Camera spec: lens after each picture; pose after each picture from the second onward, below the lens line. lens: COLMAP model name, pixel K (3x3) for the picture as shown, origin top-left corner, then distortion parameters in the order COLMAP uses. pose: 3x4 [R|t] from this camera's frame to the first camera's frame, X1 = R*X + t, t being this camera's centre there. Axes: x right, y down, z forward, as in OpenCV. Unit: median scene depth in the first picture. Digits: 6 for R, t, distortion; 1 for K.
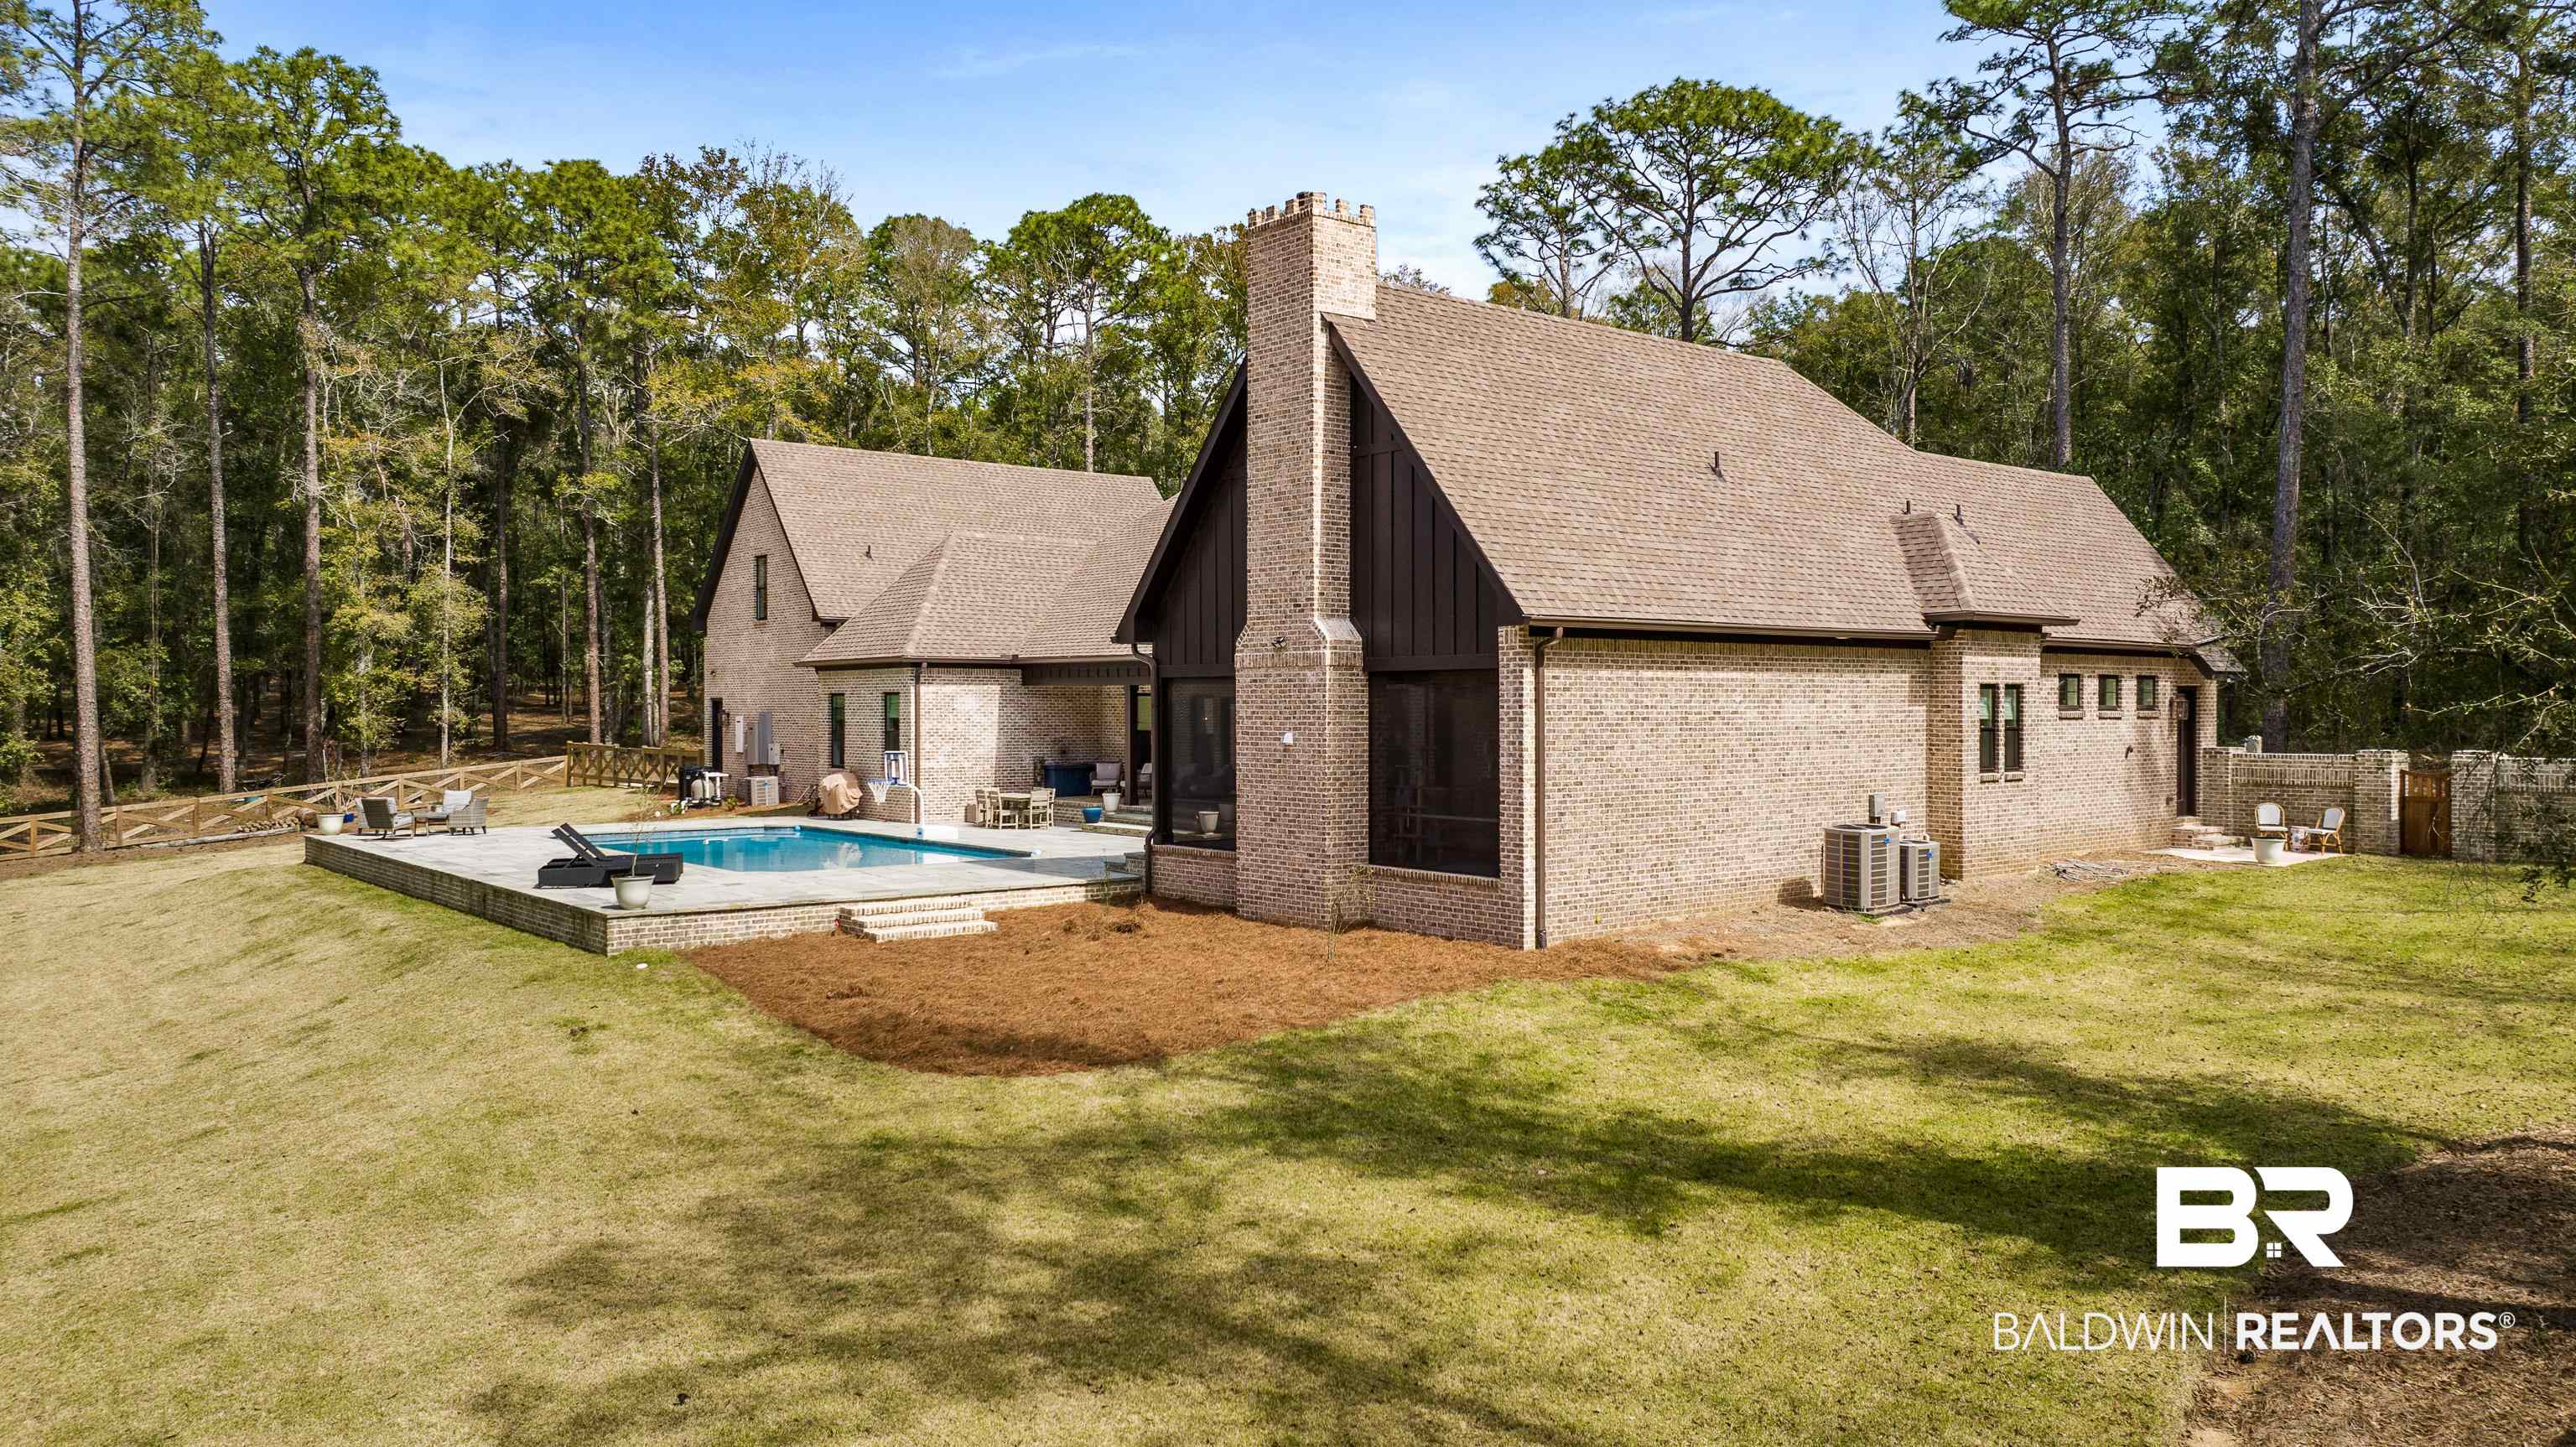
lens RADIAL K [[1817.8, 0, 1297.1], [0, 1817.8, 716.5], [0, 0, 1]] dist [-0.013100, 0.028982]
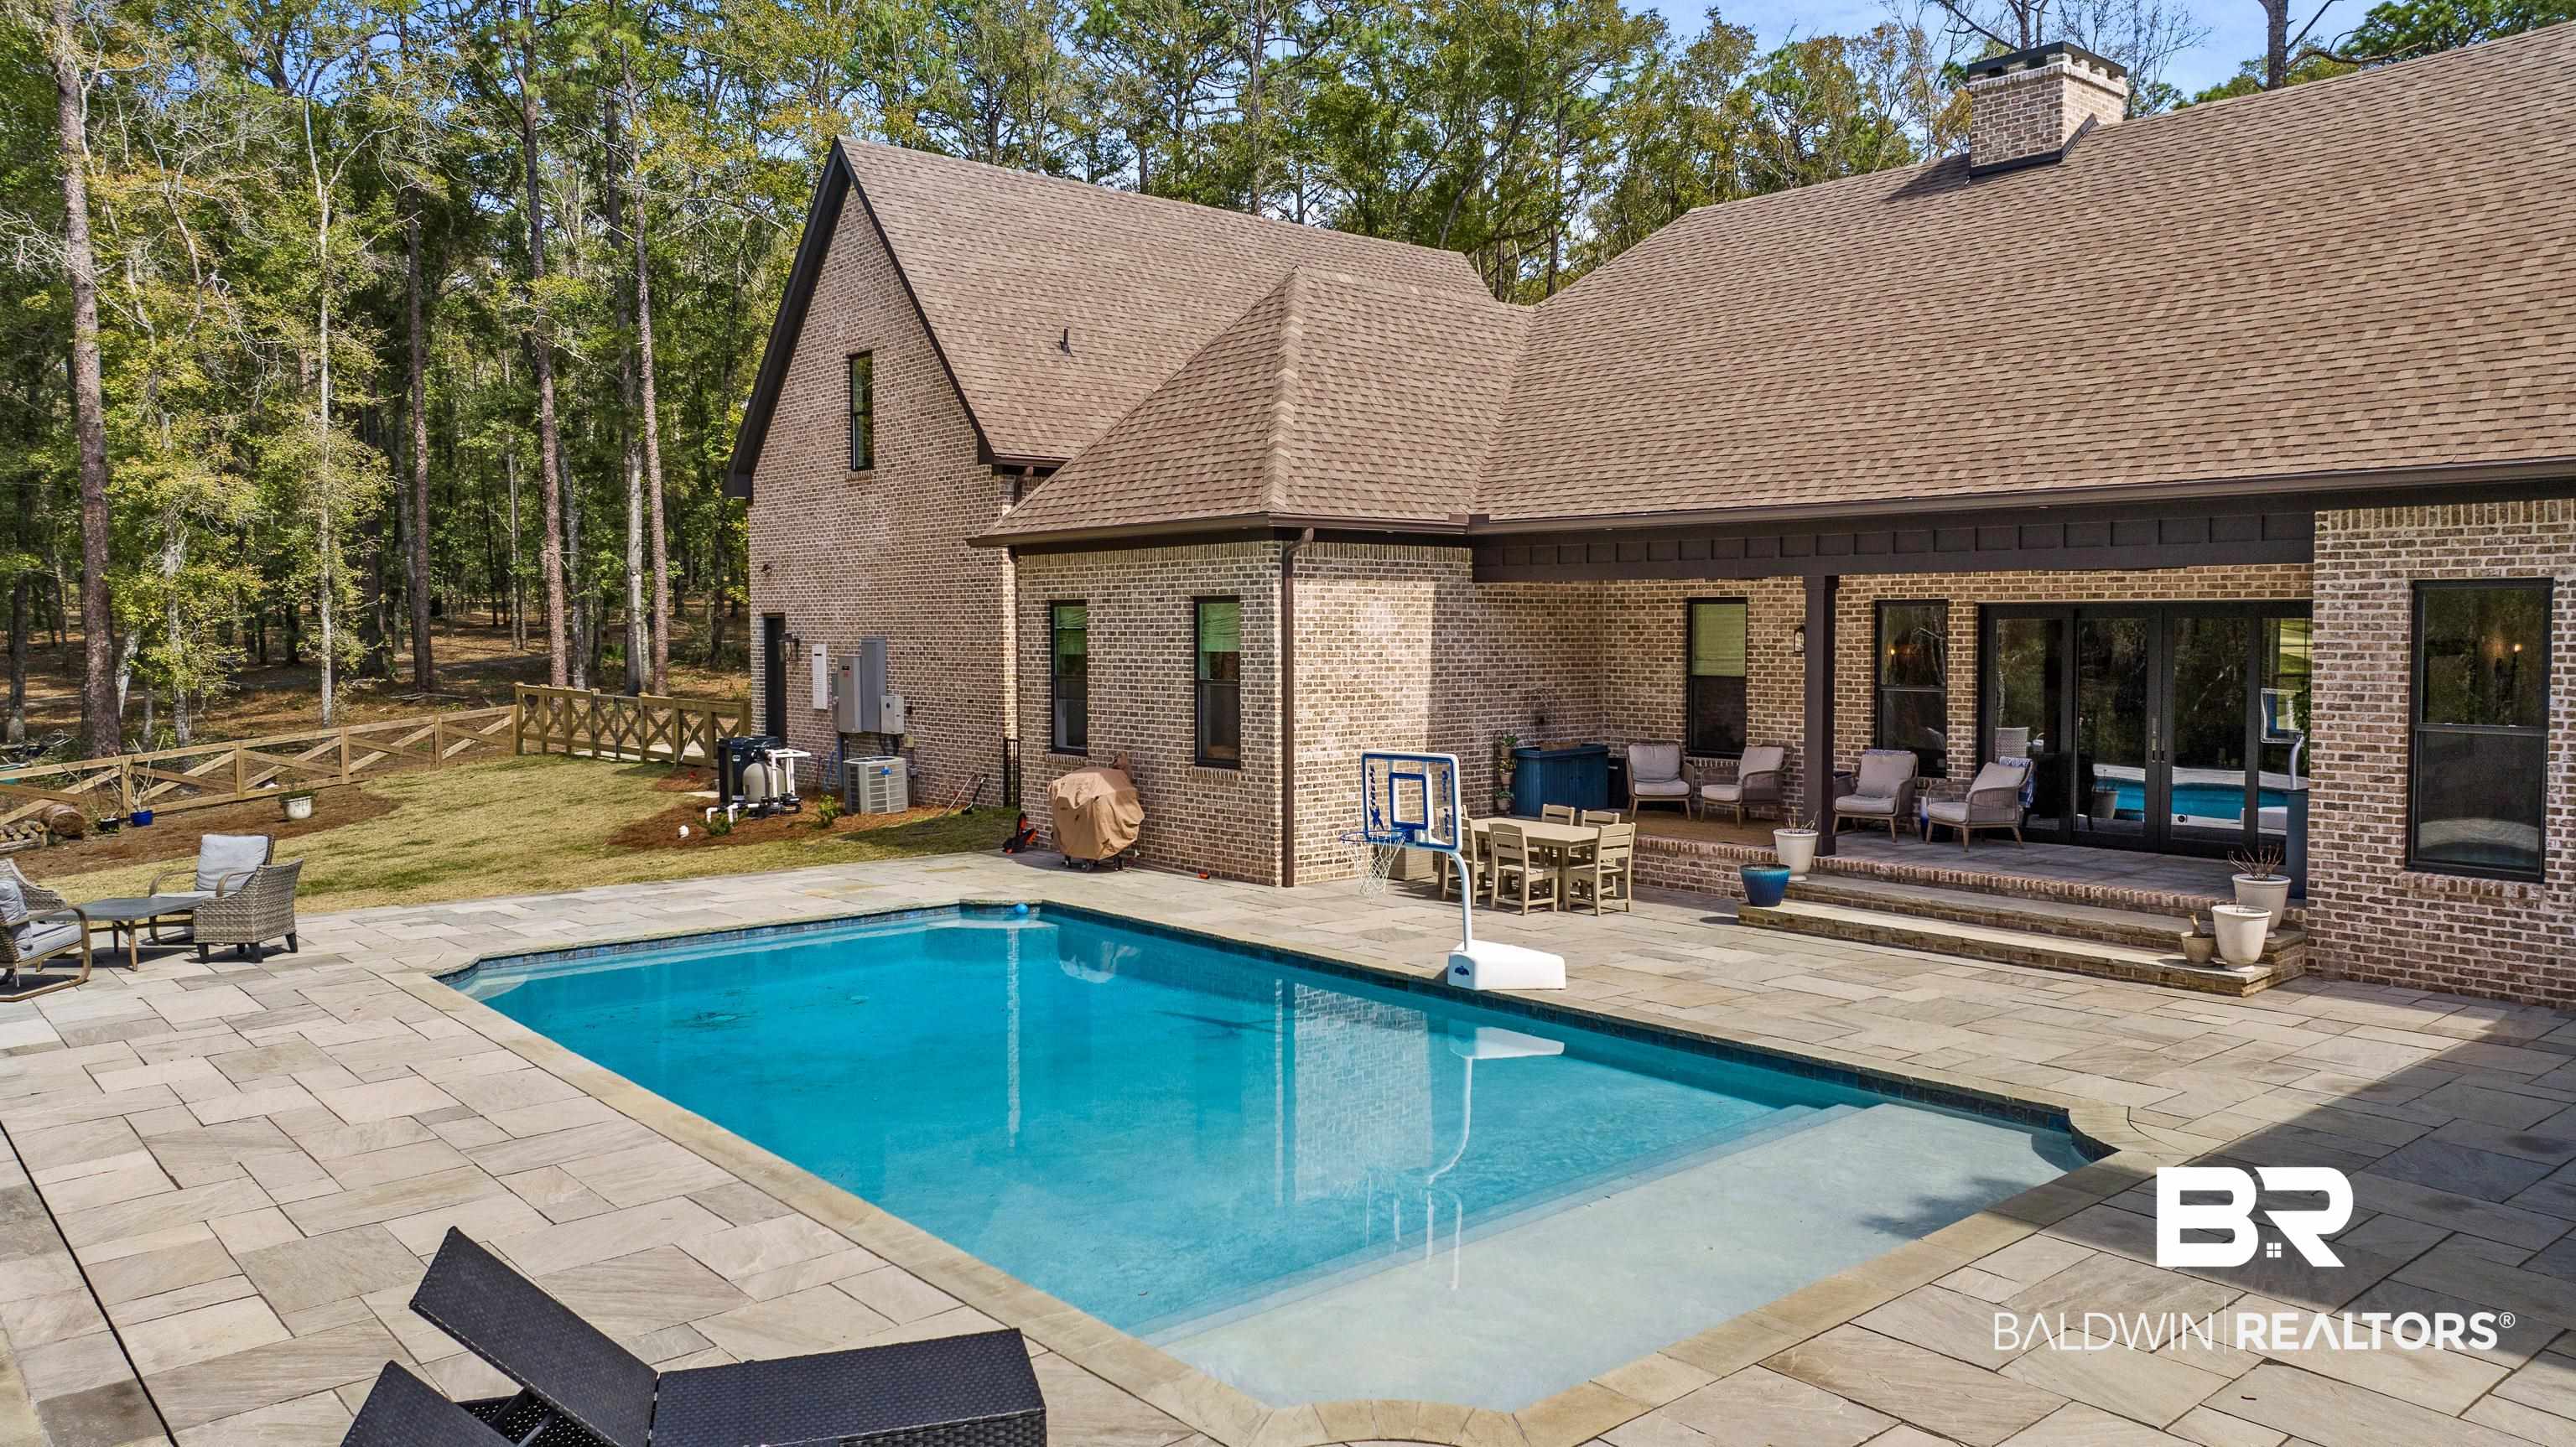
lens RADIAL K [[1810.9, 0, 1298.8], [0, 1810.9, 709.6], [0, 0, 1]] dist [-0.013853, 0.002176]
pose [[0.999764, -0.003633, 0.021433, -0.150113], [0.002754, 0.999159, 0.040908, -0.002330], [-0.021564, -0.040840, 0.998933, 0.383895]]
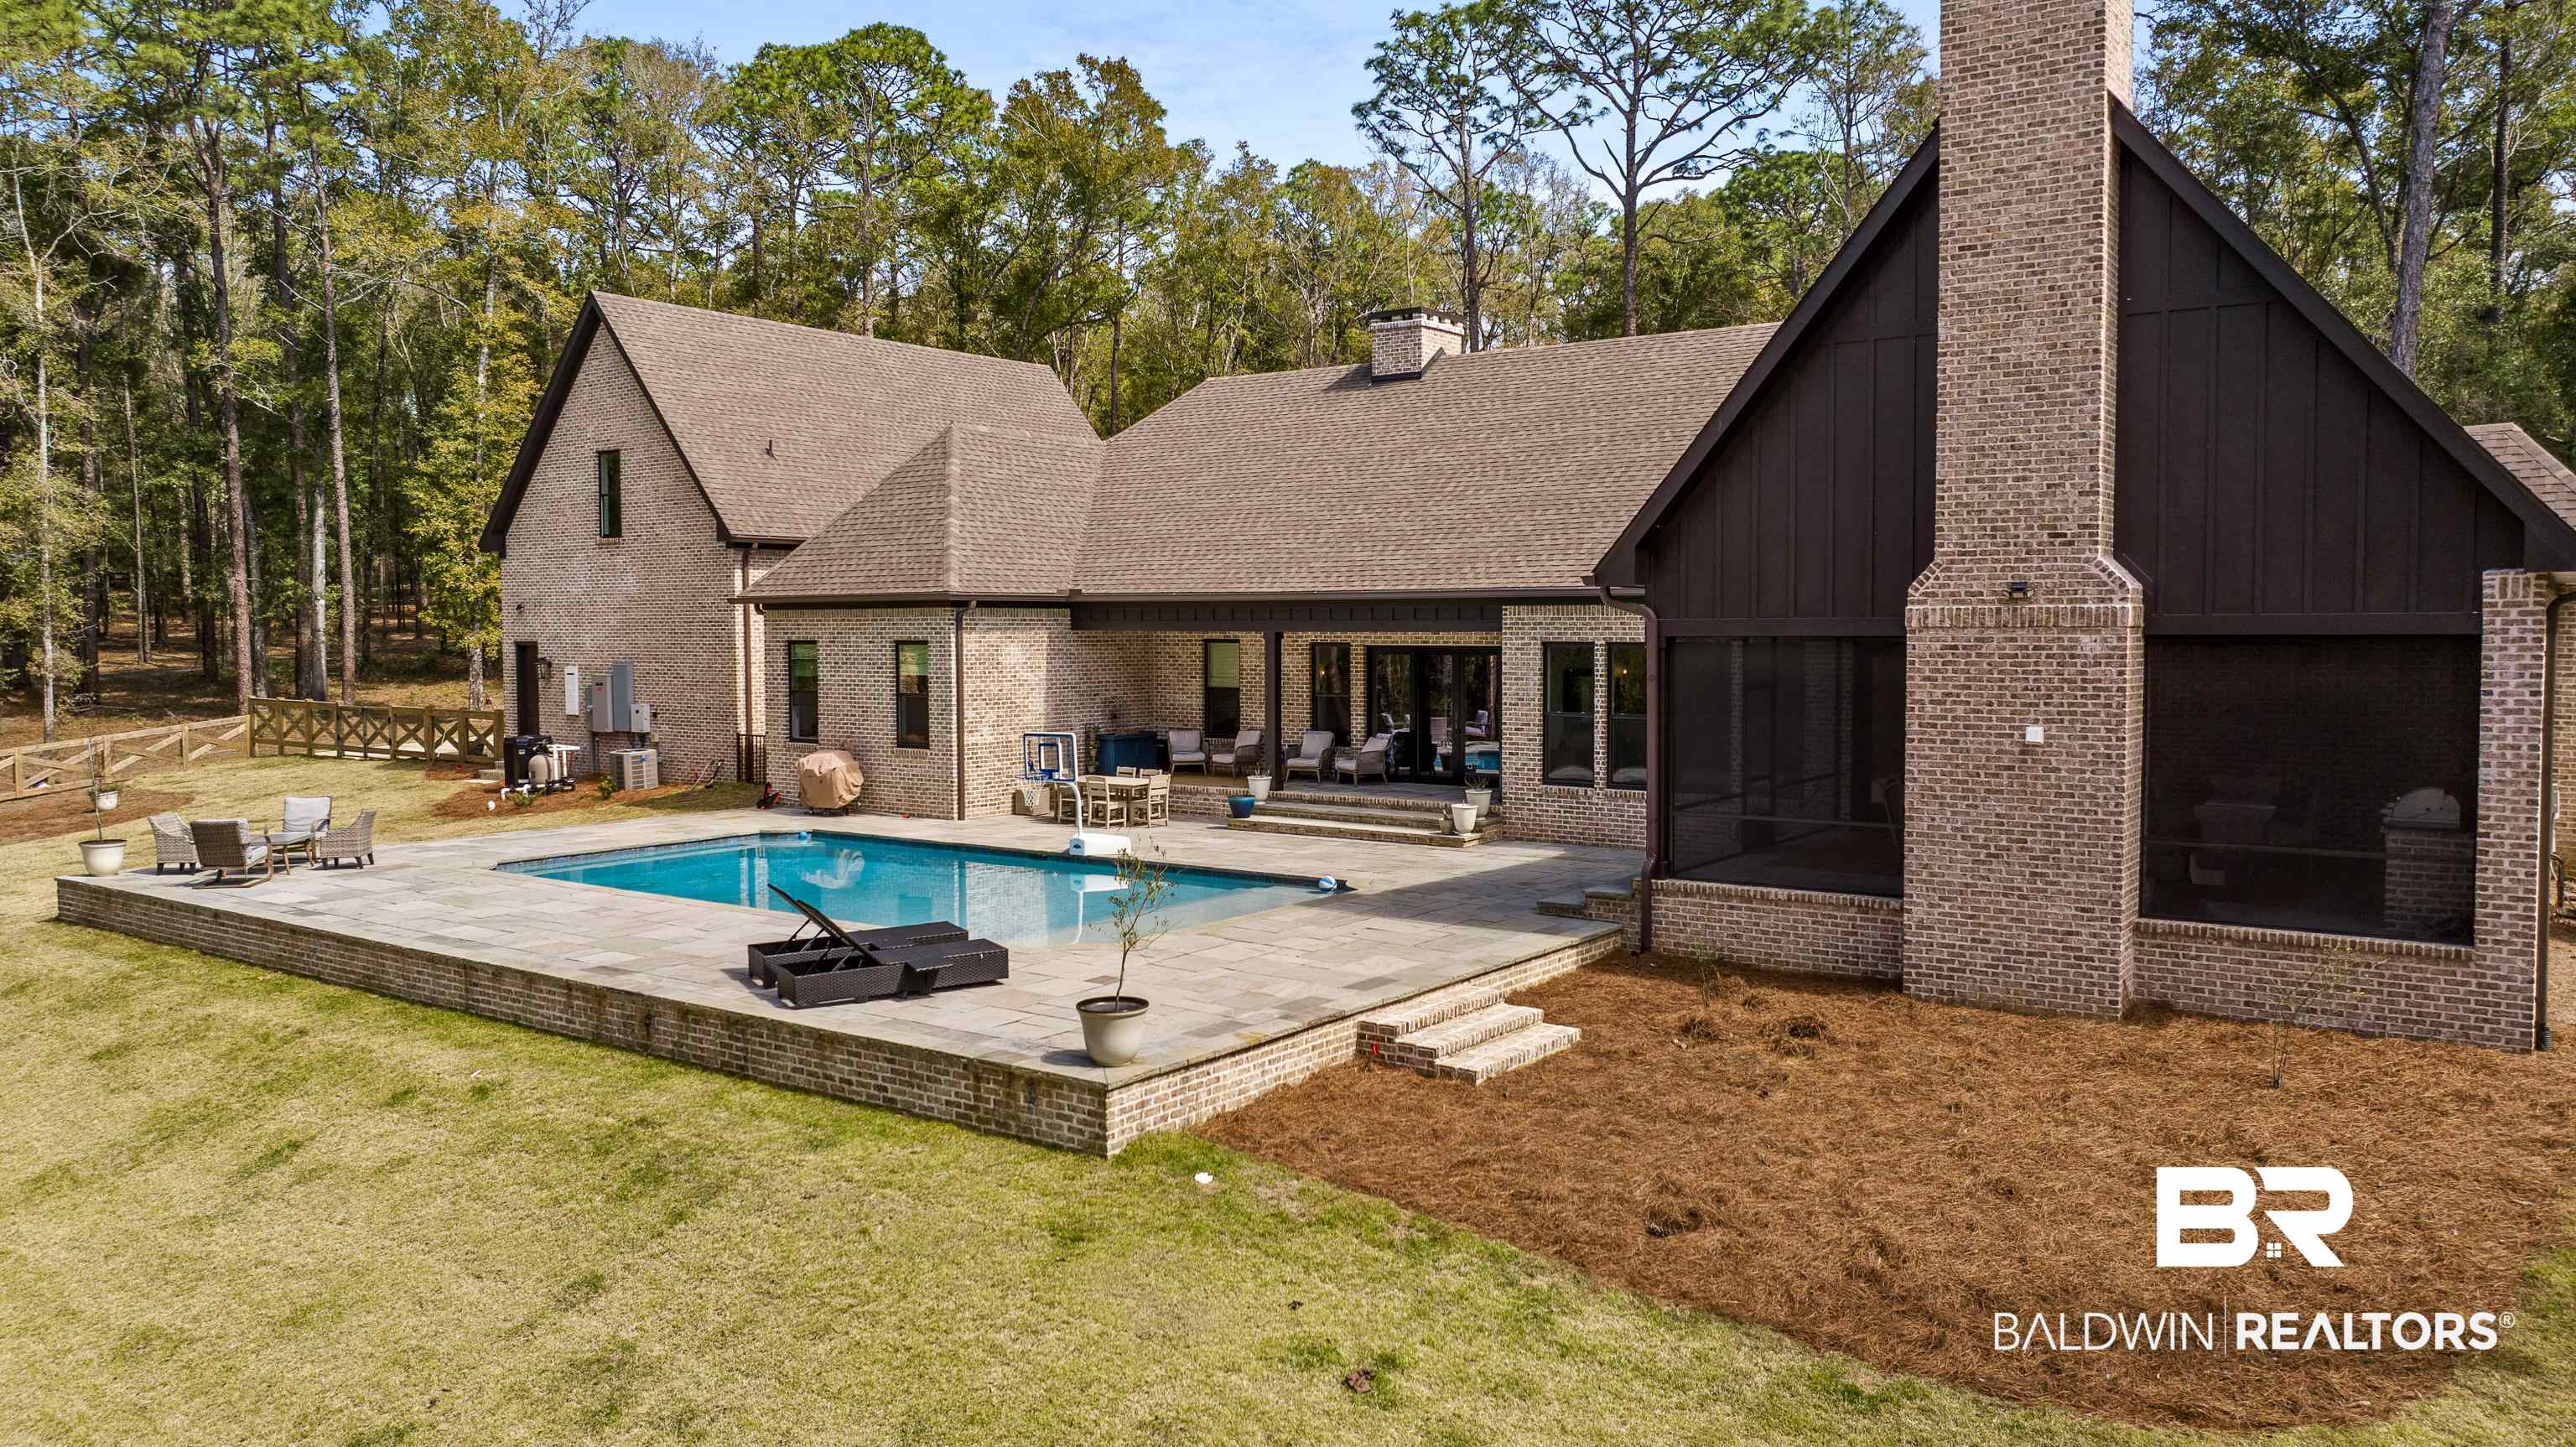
lens RADIAL K [[1810.9, 0, 1298.8], [0, 1810.9, 709.6], [0, 0, 1]] dist [-0.013853, 0.002176]
pose [[0.966228, -0.014872, 0.257259, -0.184112], [0.004073, 0.999090, 0.042459, -0.011211], [-0.257657, -0.039978, 0.965409, 0.181135]]
